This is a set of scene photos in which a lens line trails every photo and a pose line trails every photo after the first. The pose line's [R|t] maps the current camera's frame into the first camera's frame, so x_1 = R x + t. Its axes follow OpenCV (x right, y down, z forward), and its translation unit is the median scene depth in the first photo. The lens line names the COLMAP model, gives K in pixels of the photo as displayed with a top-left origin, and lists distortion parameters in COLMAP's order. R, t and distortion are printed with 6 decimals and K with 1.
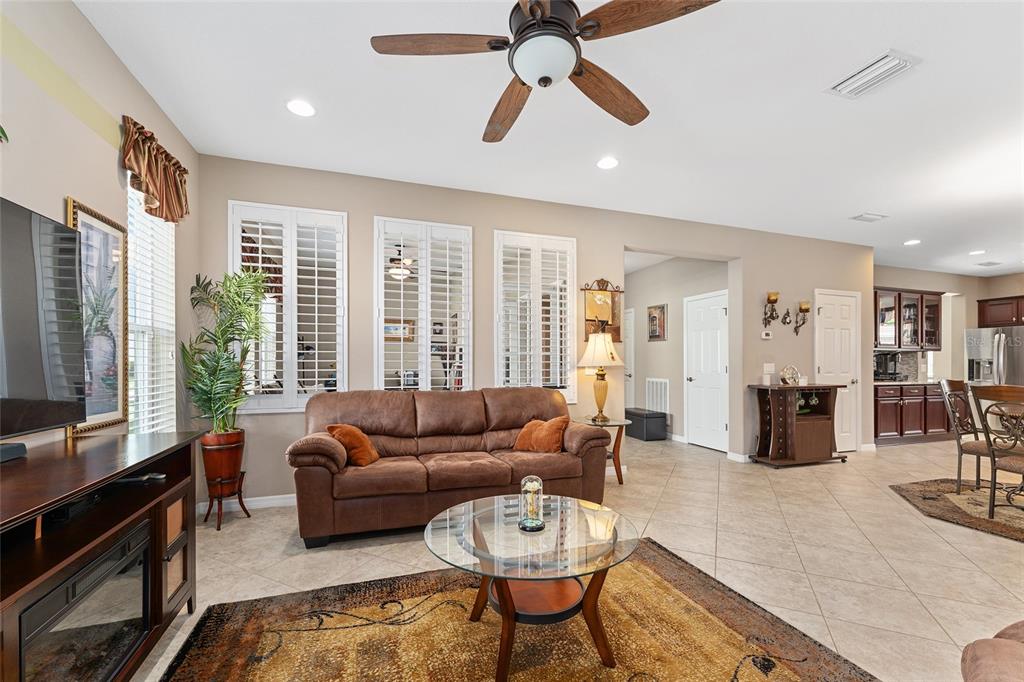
lens RADIAL K [[419.3, 0, 515.7], [0, 419.3, 364.2], [0, 0, 1]] dist [0.002021, 0.000214]
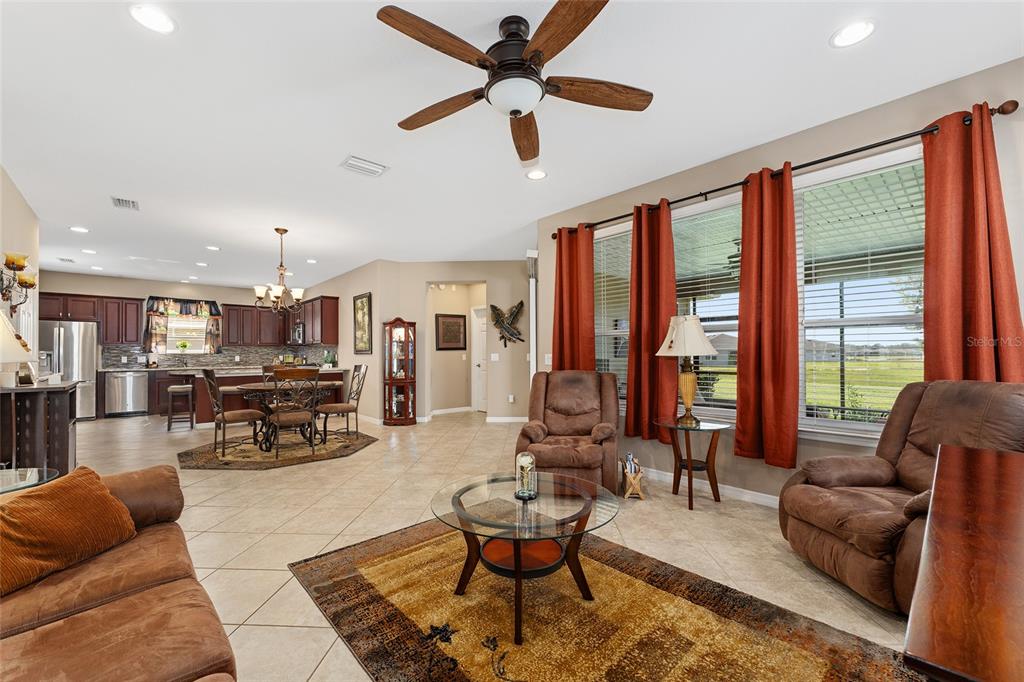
lens RADIAL K [[413.5, 0, 508.3], [0, 413.5, 347.1], [0, 0, 1]] dist [-0.000900, -0.000120]
pose [[-0.384938, 0.016722, 0.922791, -0.308116], [0.006953, 0.999860, -0.015218, 0.000191], [-0.922916, 0.000558, -0.385001, 0.464107]]
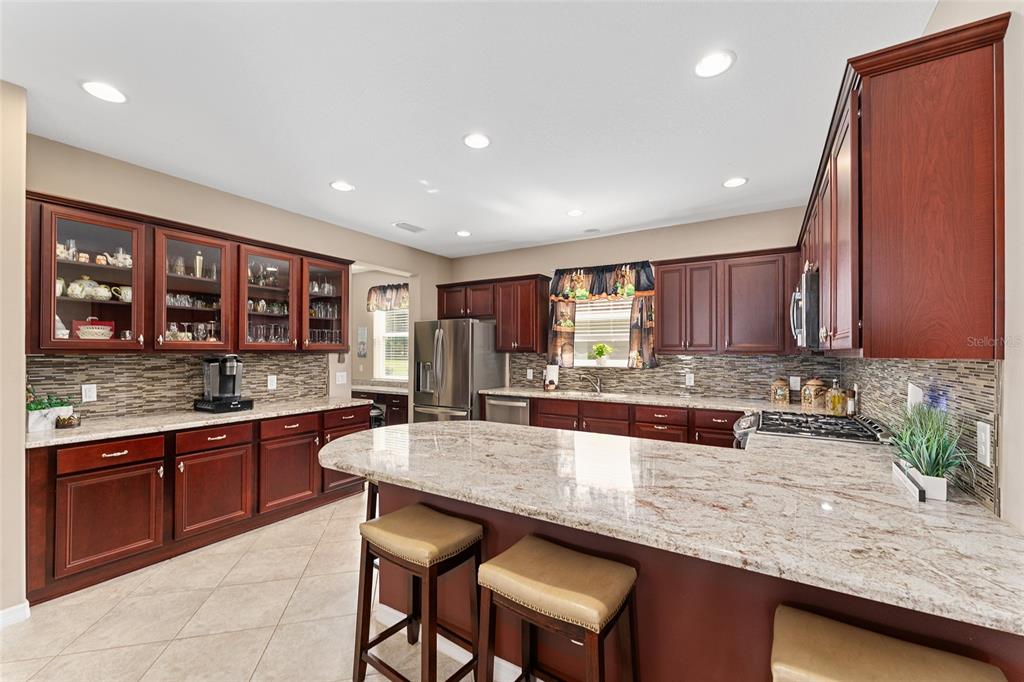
lens RADIAL K [[409.6, 0, 514.2], [0, 409.6, 351.0], [0, 0, 1]] dist [0.000793, 0.000250]
pose [[0.775798, 0.001181, 0.630980, 1.028262], [0.000177, 0.999998, -0.002089, -0.040476], [-0.630981, 0.001733, 0.775796, 0.451300]]
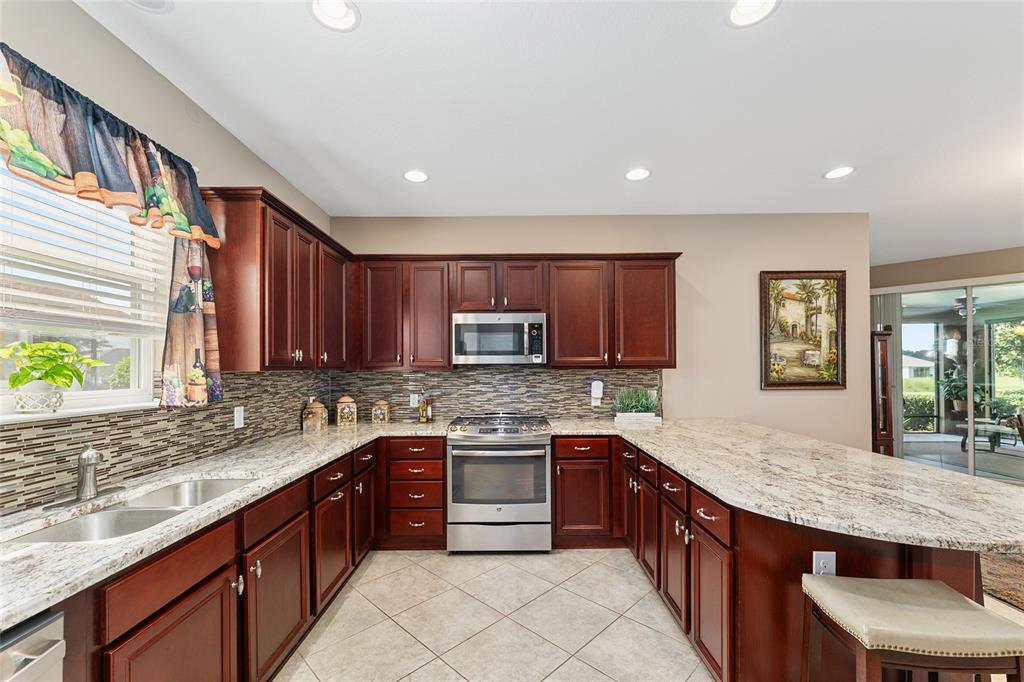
lens RADIAL K [[416.2, 0, 513.9], [0, 416.2, 359.7], [0, 0, 1]] dist [0.000935, -0.000149]
pose [[-0.942652, 0.010432, 0.333614, 1.367405], [0.004341, 0.999810, -0.018998, -0.039436], [-0.333749, -0.016460, -0.942518, 1.195731]]
